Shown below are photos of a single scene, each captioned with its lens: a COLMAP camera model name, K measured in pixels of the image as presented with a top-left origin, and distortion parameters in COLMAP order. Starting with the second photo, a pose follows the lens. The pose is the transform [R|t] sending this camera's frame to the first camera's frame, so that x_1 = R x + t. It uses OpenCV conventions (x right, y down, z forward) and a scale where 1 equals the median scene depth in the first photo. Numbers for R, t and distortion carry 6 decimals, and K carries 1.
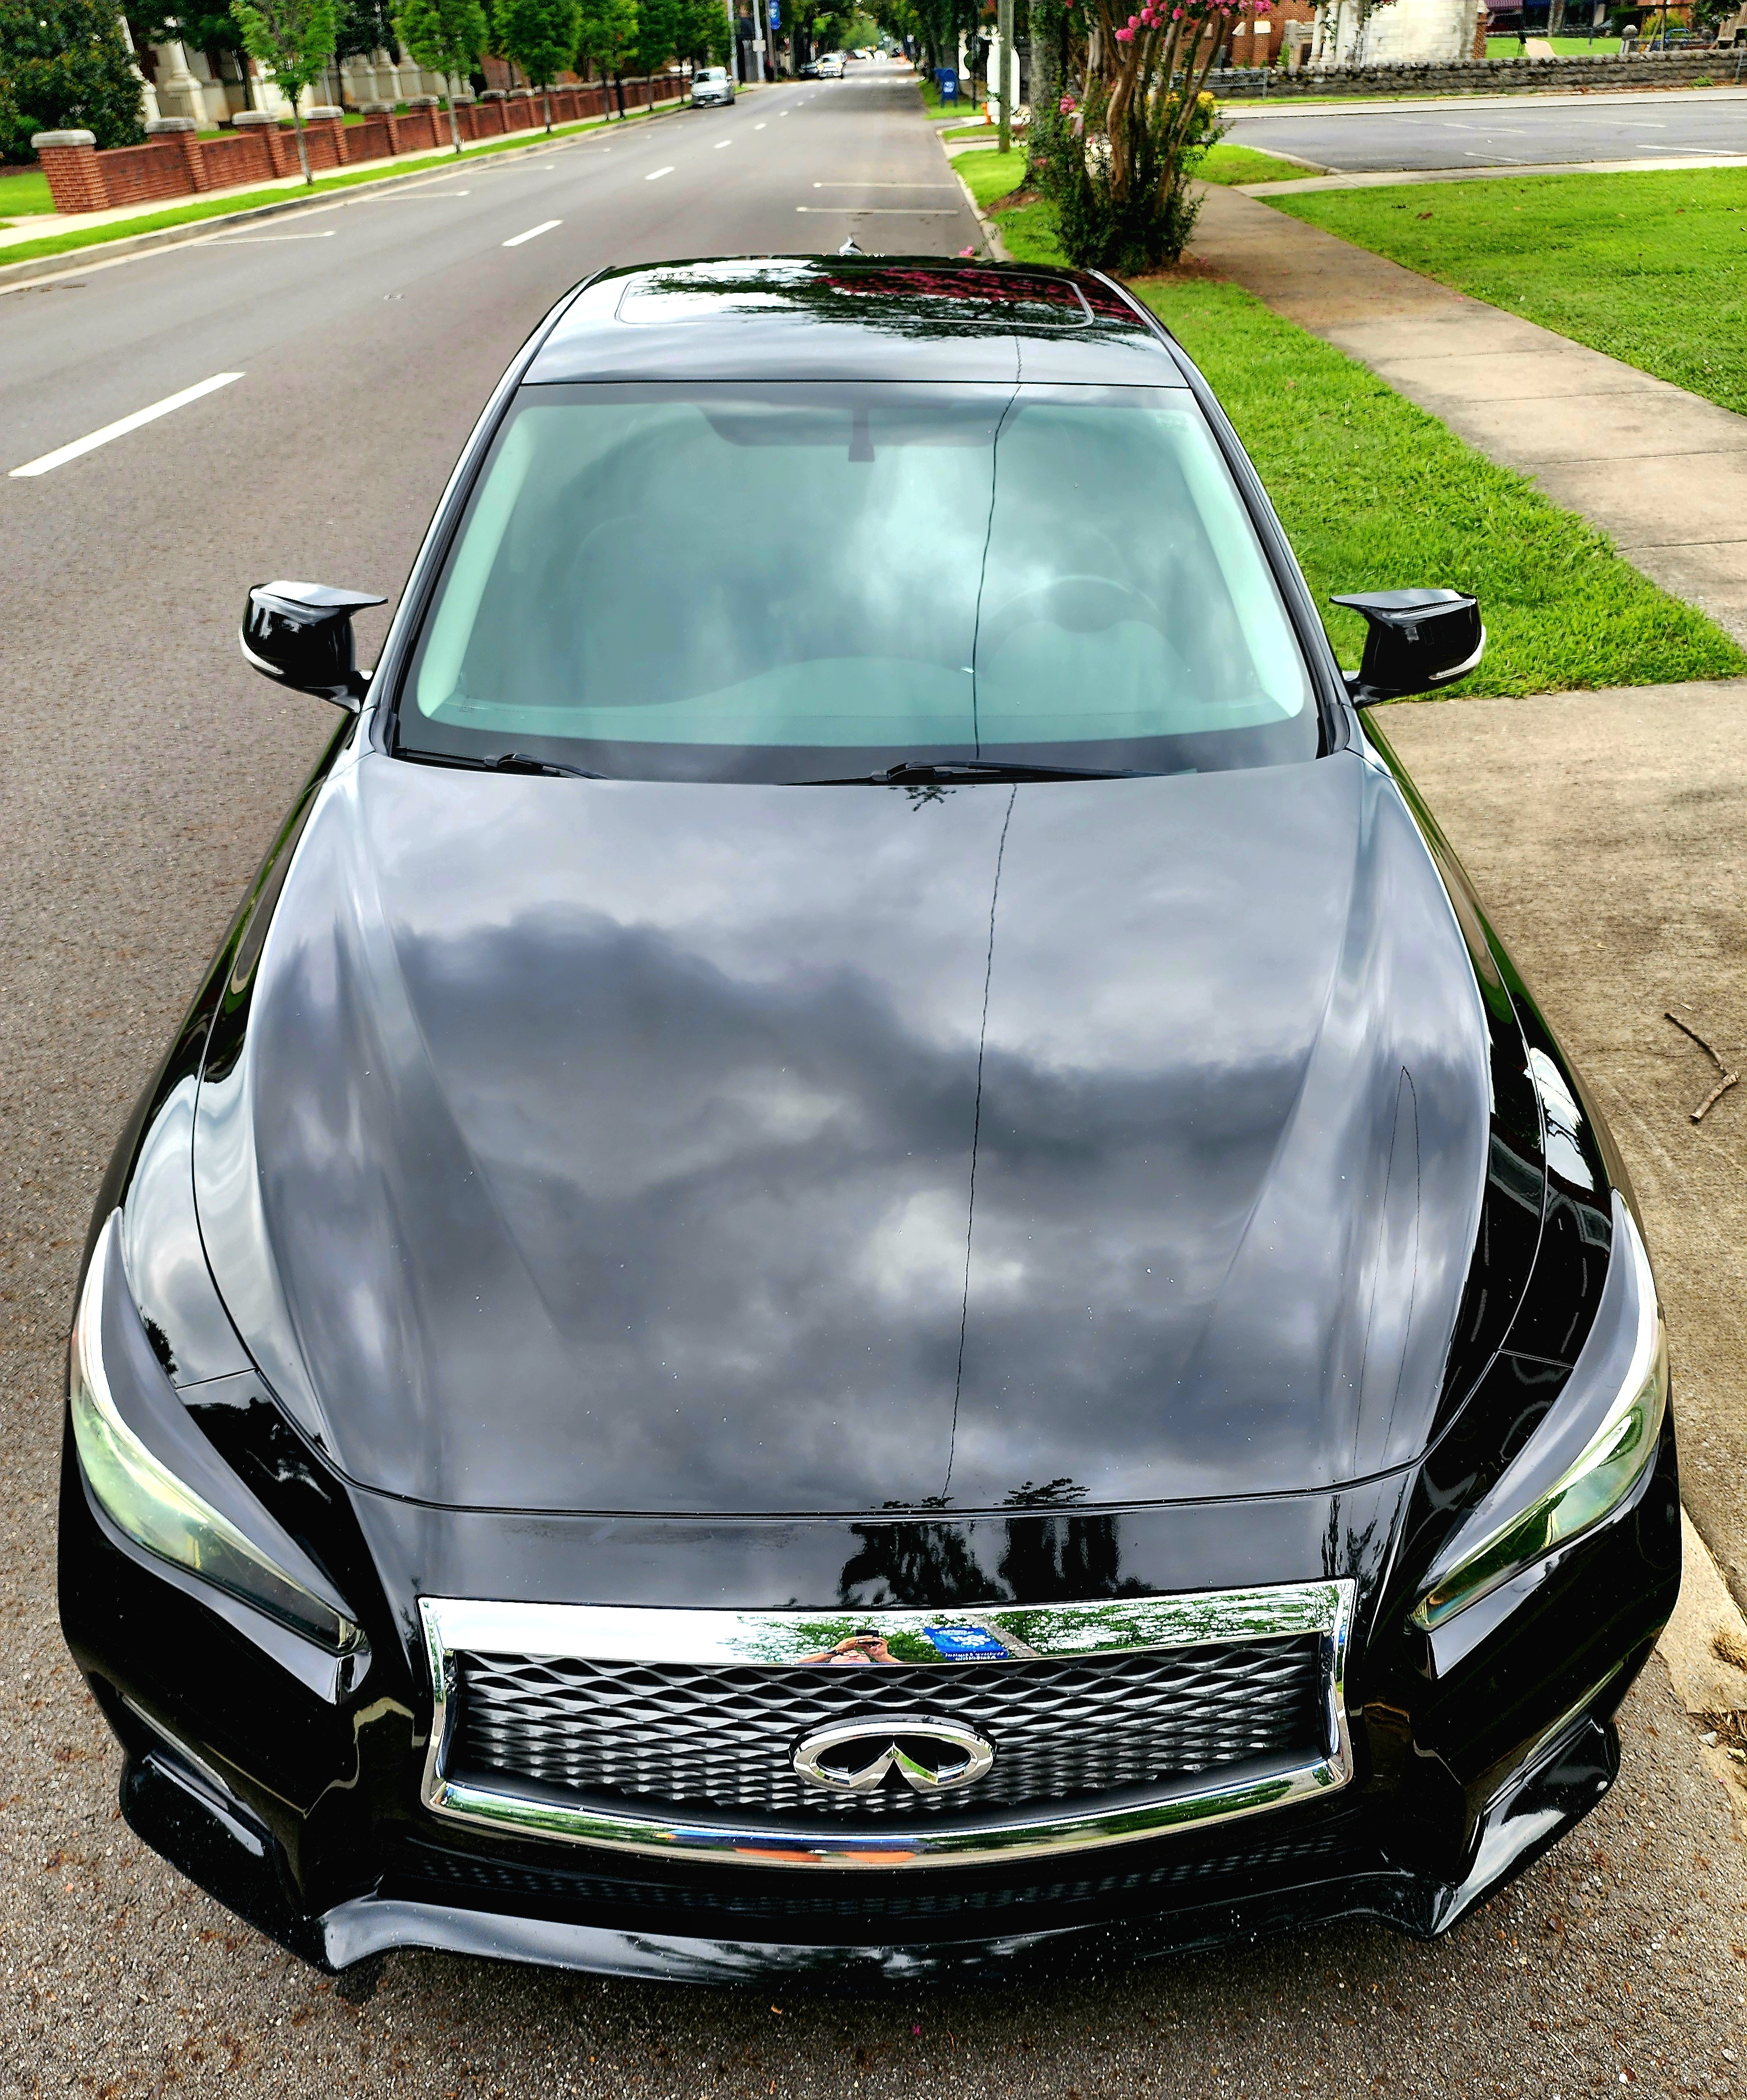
lens RADIAL K [[1556.2, 0, 878.6], [0, 1556.2, 1138.6], [0, 0, 1]] dist [0.050024, -0.055253]
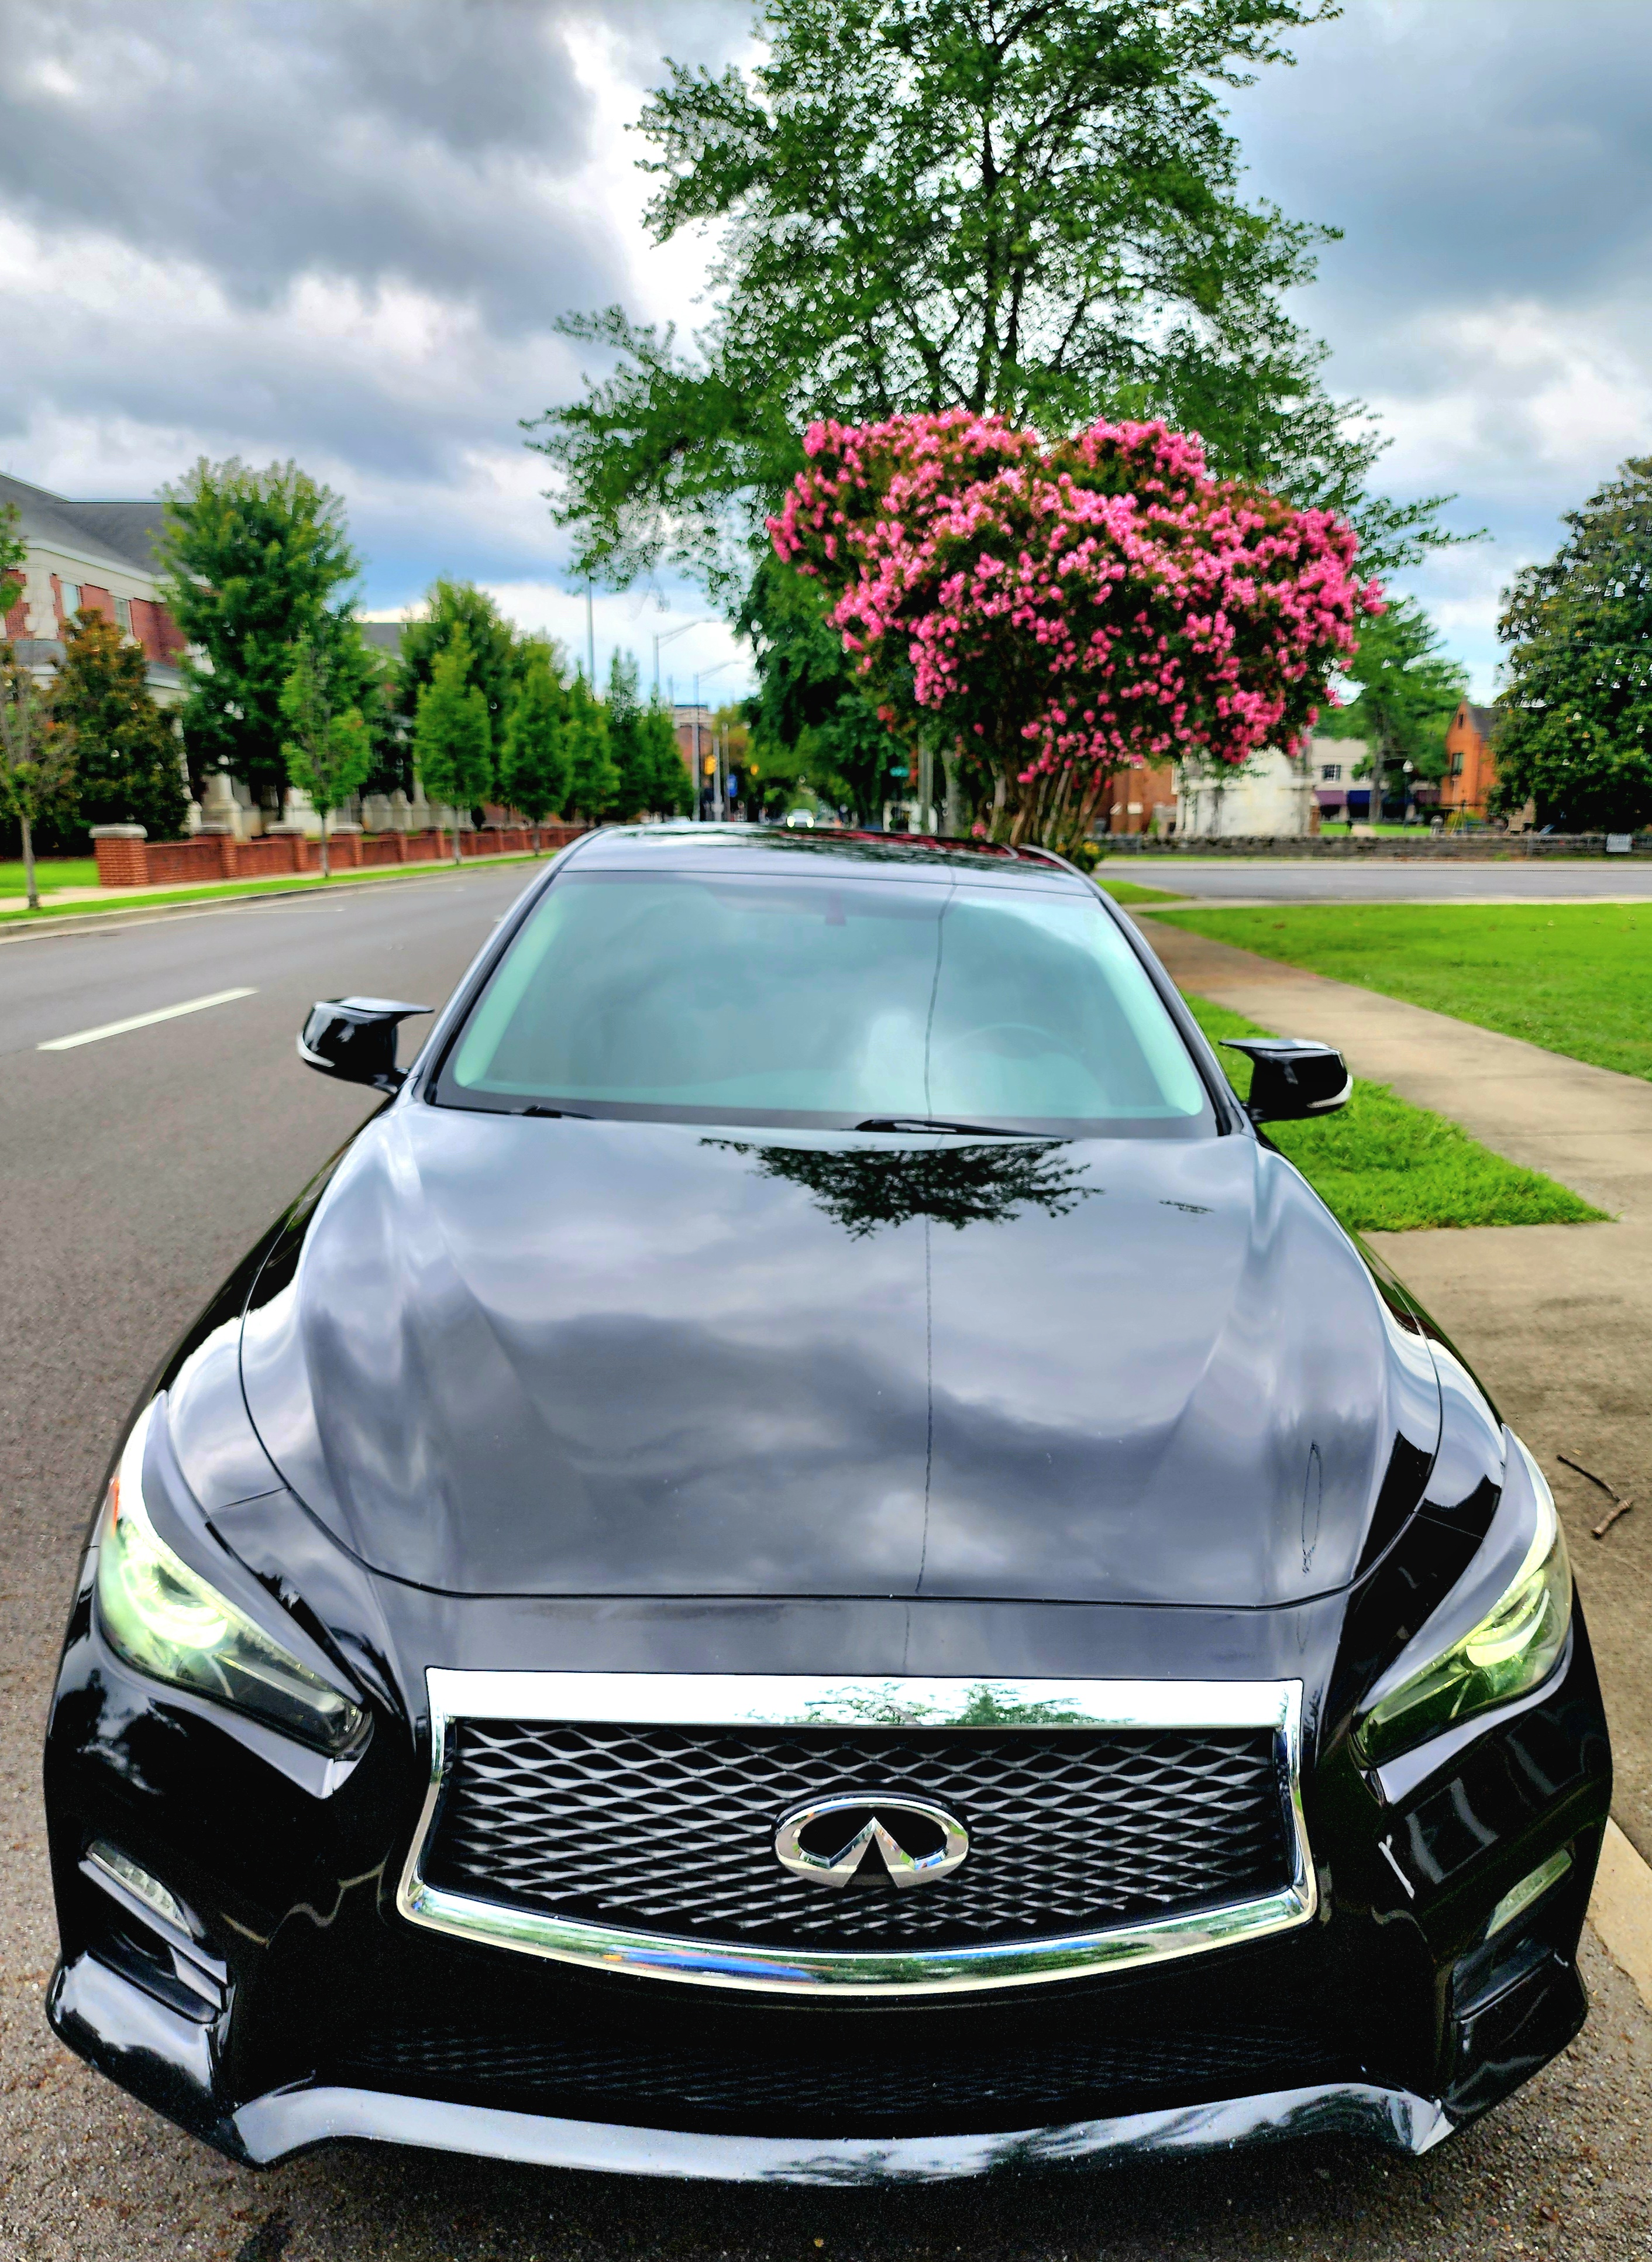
lens RADIAL K [[1550.3, 0, 855.0], [0, 1550.3, 1129.9], [0, 0, 1]] dist [0.026529, -0.036825]
pose [[0.998850, 0.037195, 0.030238, -0.026421], [-0.022548, 0.921237, -0.388348, 0.190242], [-0.042301, 0.387220, 0.921017, -0.063100]]
